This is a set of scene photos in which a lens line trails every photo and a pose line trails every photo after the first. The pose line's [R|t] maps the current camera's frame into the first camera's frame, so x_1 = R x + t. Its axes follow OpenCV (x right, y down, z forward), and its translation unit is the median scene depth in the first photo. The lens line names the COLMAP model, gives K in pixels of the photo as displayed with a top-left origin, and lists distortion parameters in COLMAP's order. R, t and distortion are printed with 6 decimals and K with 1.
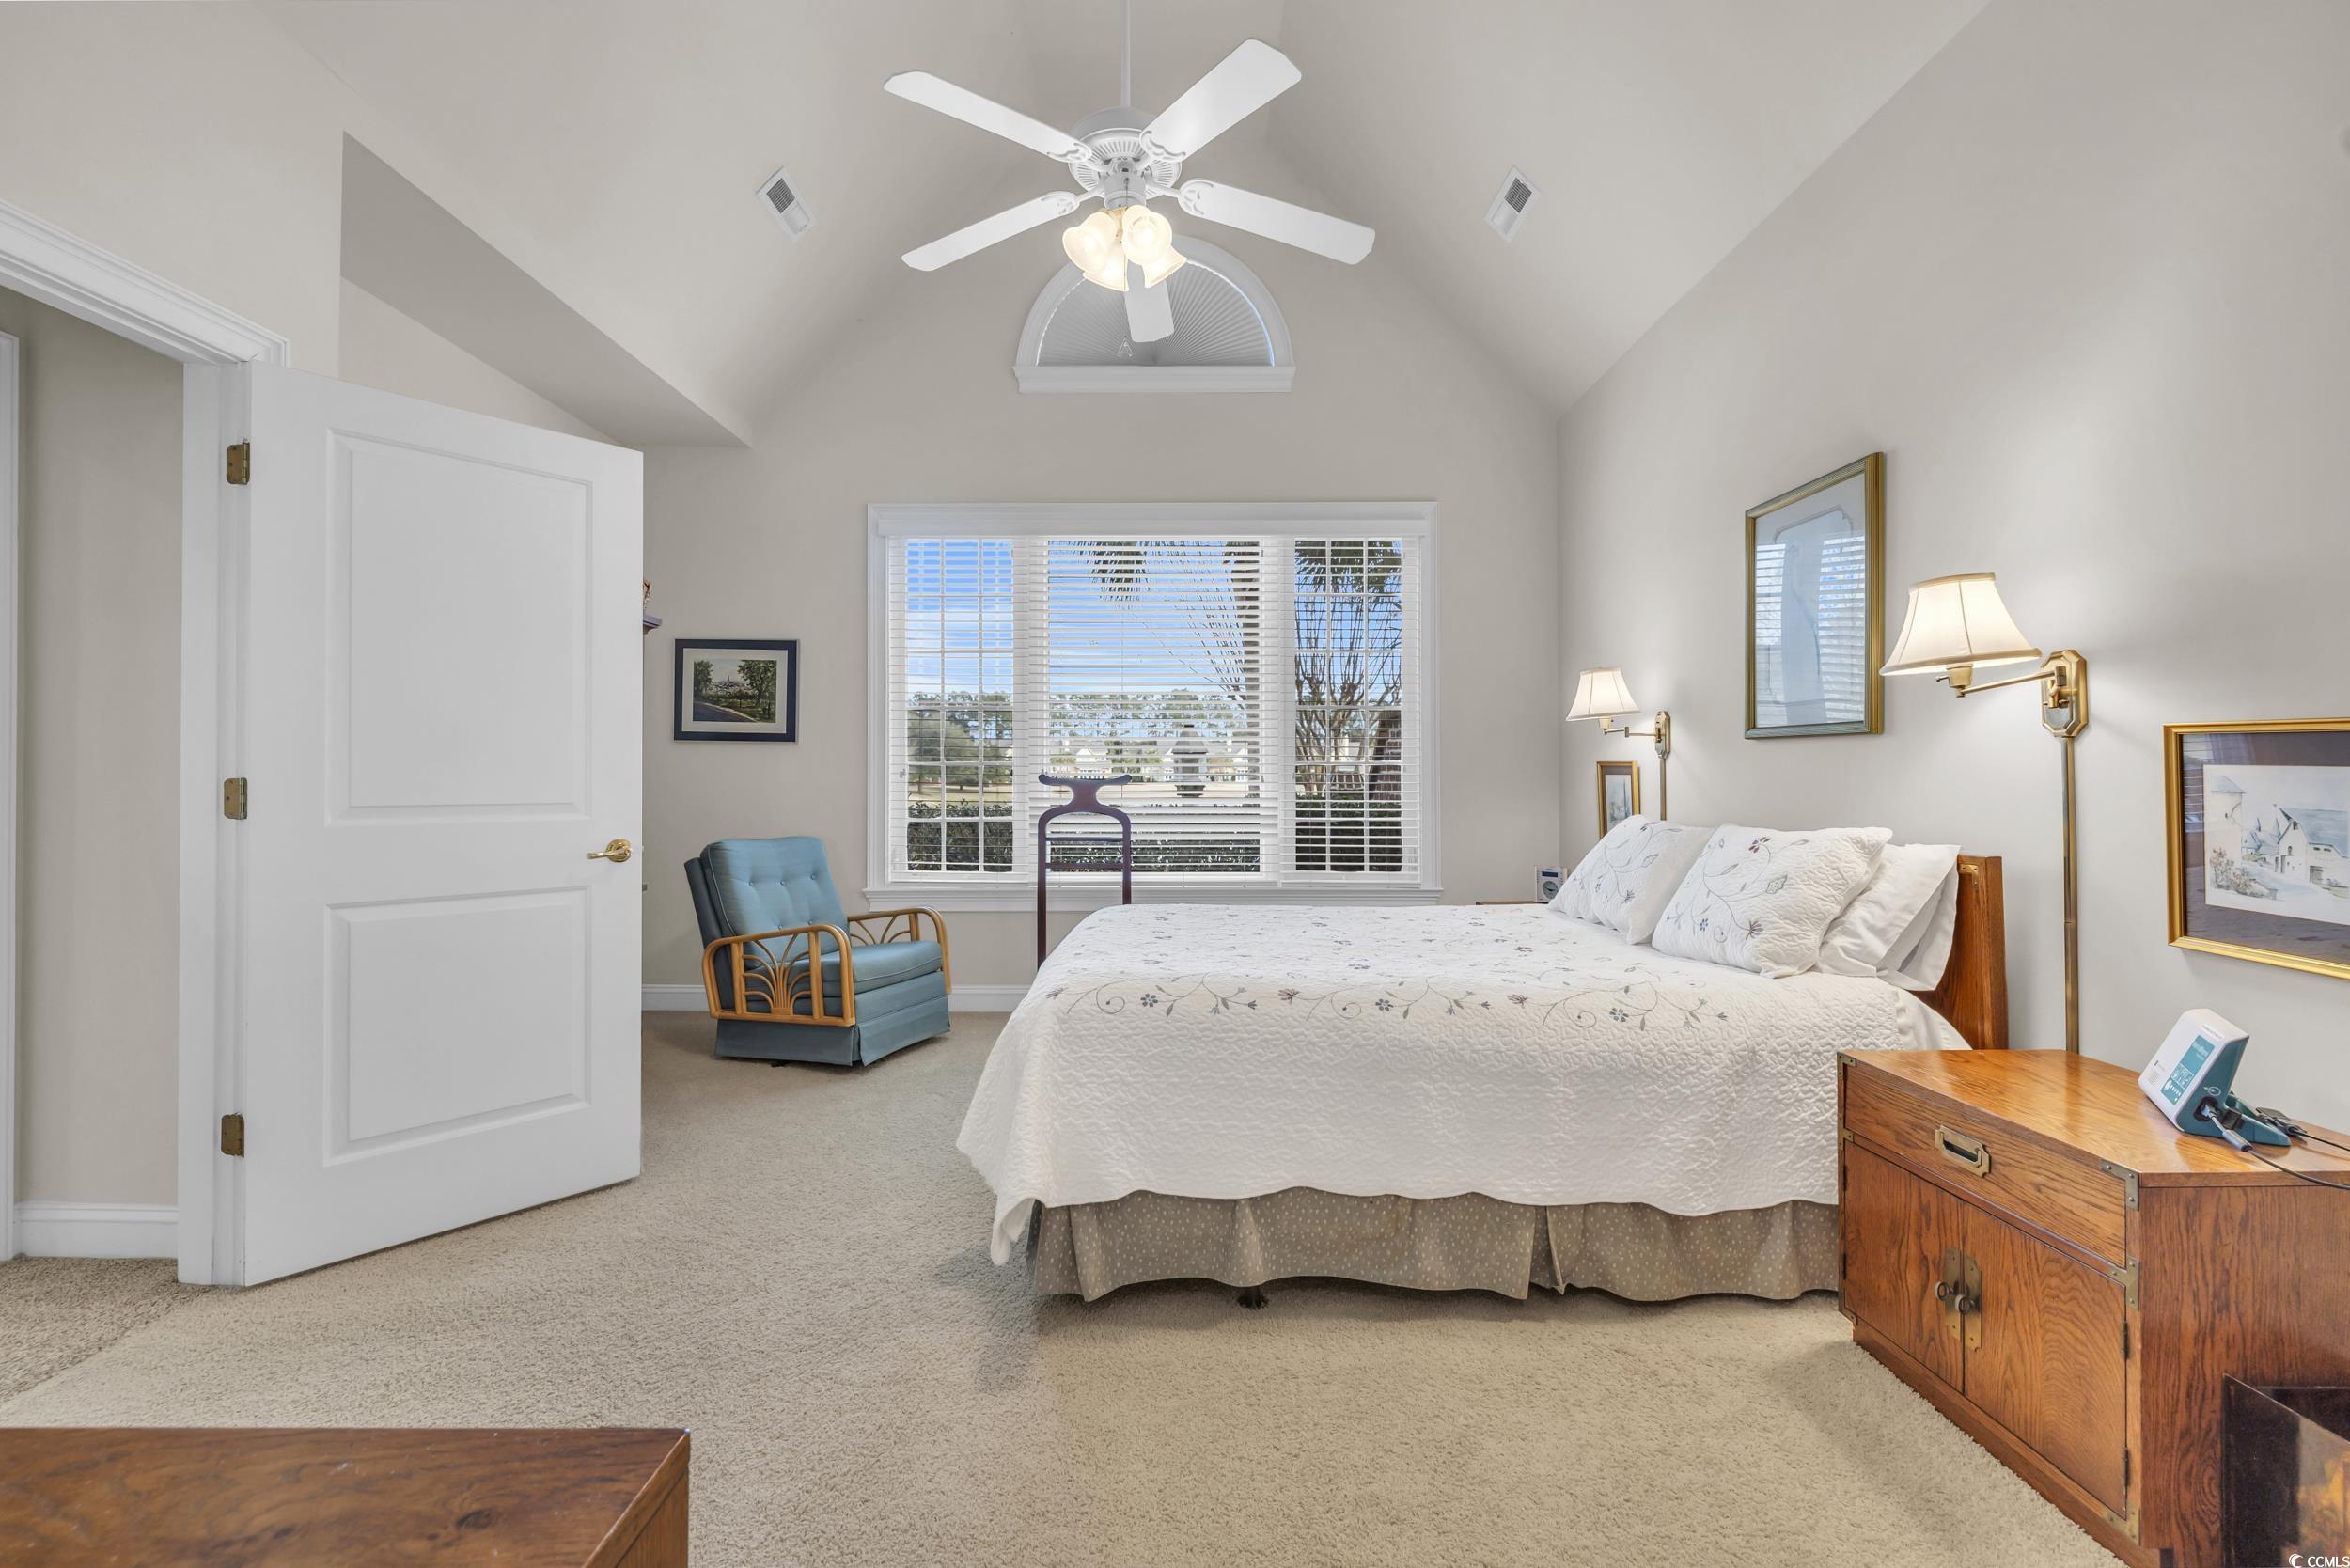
lens RADIAL K [[1010.9, 0, 1176.1], [0, 1010.9, 767.5], [0, 0, 1]] dist [0.002394, 0.000262]
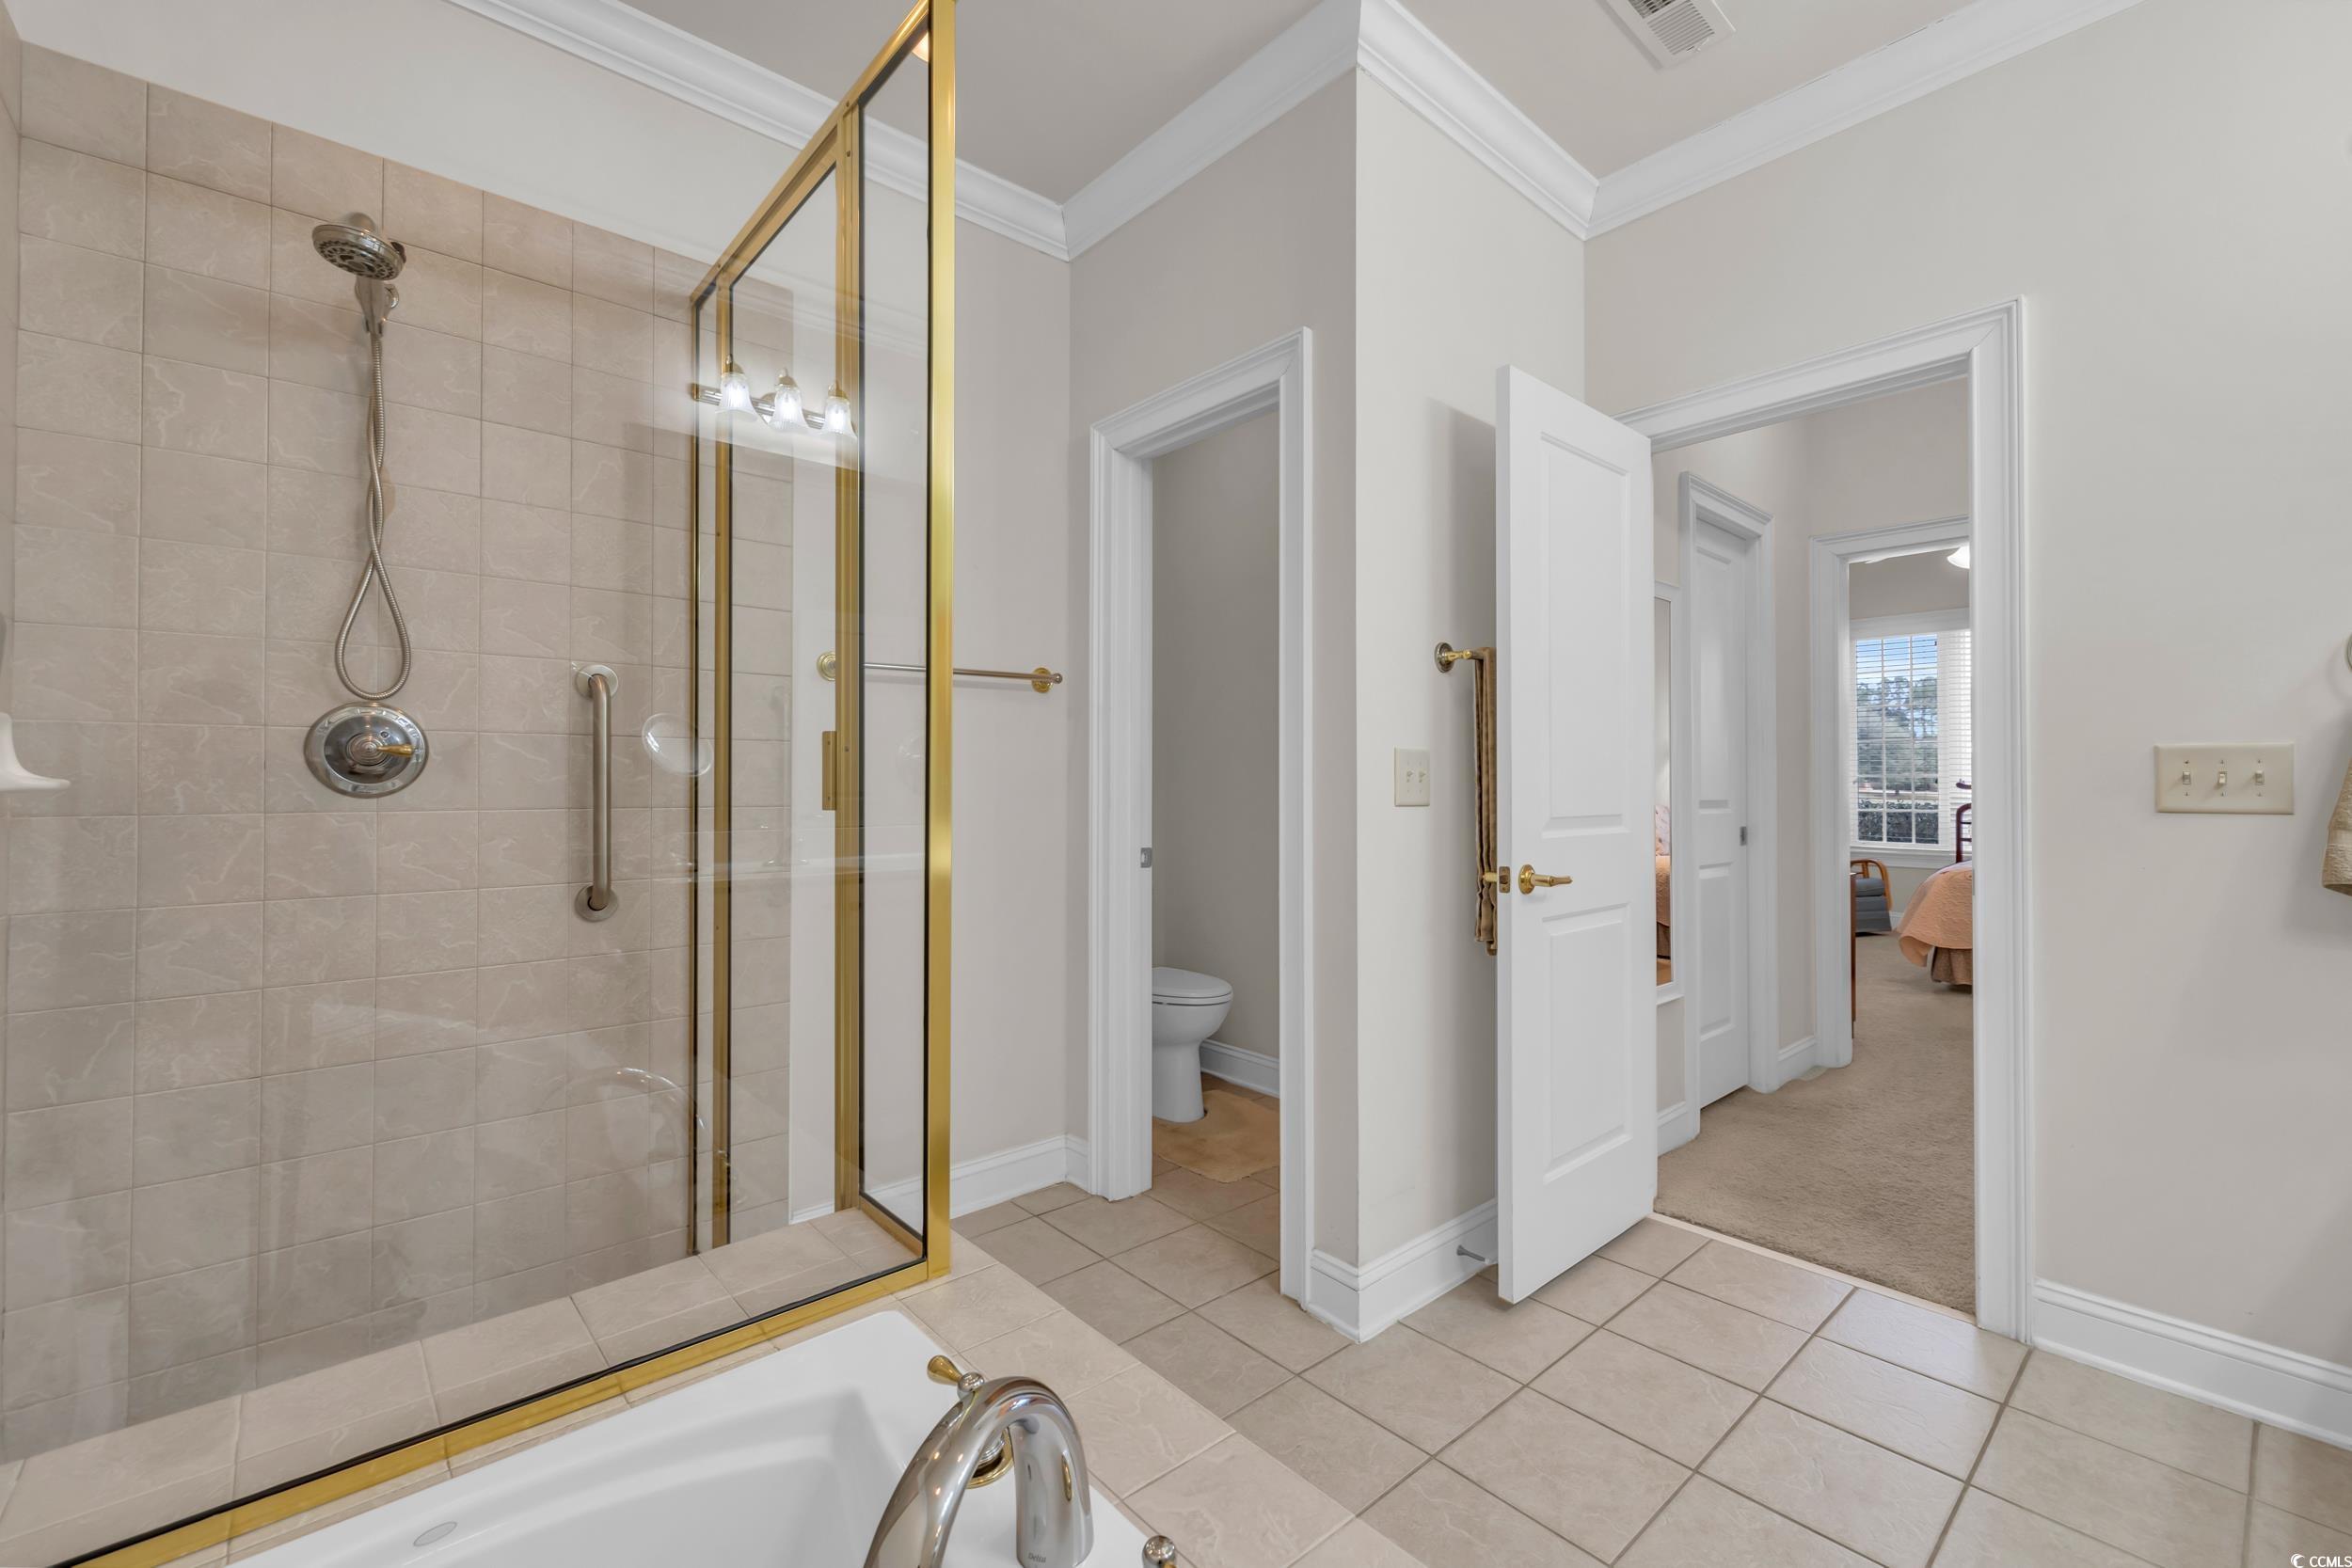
lens RADIAL K [[1011.6, 0, 1157.0], [0, 1011.6, 772.0], [0, 0, 1]] dist [0.002394, 0.000262]
pose [[0.667922, -0.003738, -0.744222, 0.197336], [-0.002199, 0.999973, -0.006996, 0.003659], [0.744228, 0.006309, 0.667896, -0.943092]]
